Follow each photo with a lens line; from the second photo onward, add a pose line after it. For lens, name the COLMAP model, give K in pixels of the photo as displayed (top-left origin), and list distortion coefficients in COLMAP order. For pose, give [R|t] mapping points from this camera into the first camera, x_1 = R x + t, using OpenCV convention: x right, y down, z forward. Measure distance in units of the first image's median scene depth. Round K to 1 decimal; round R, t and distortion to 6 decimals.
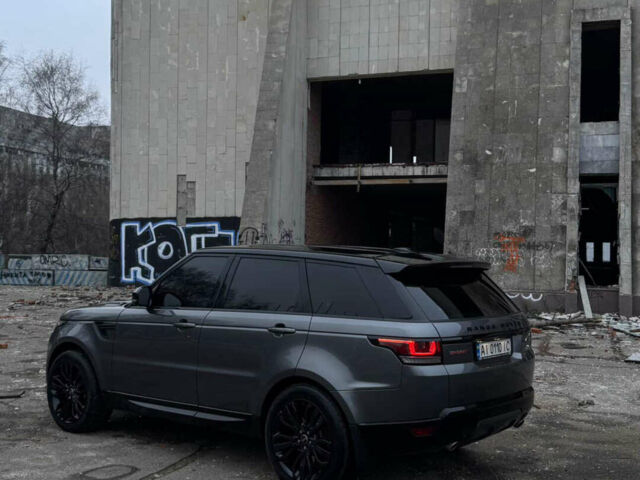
lens RADIAL K [[781.9, 0, 321.2], [0, 781.9, 236.0], [0, 0, 1]] dist [0.099184, 0.000000]
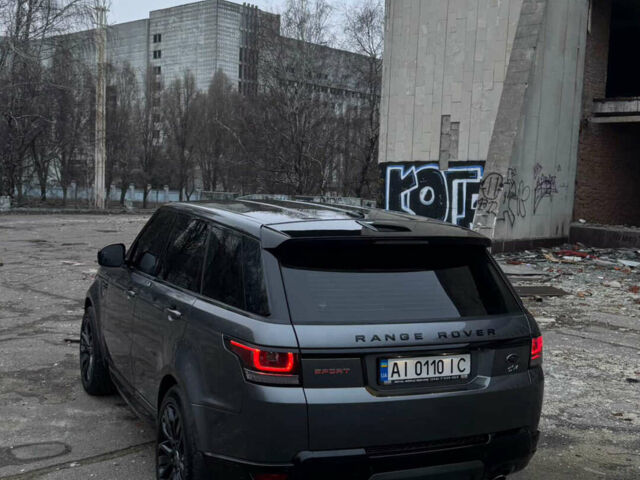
lens RADIAL K [[781.9, 0, 319.6], [0, 781.9, 245.3], [0, 0, 1]] dist [0.099184, 0.000000]
pose [[0.904993, 0.051379, -0.422312, 0.090473], [-0.015388, 0.995984, 0.088197, -0.003790], [0.425148, -0.073319, 0.902149, 0.081353]]
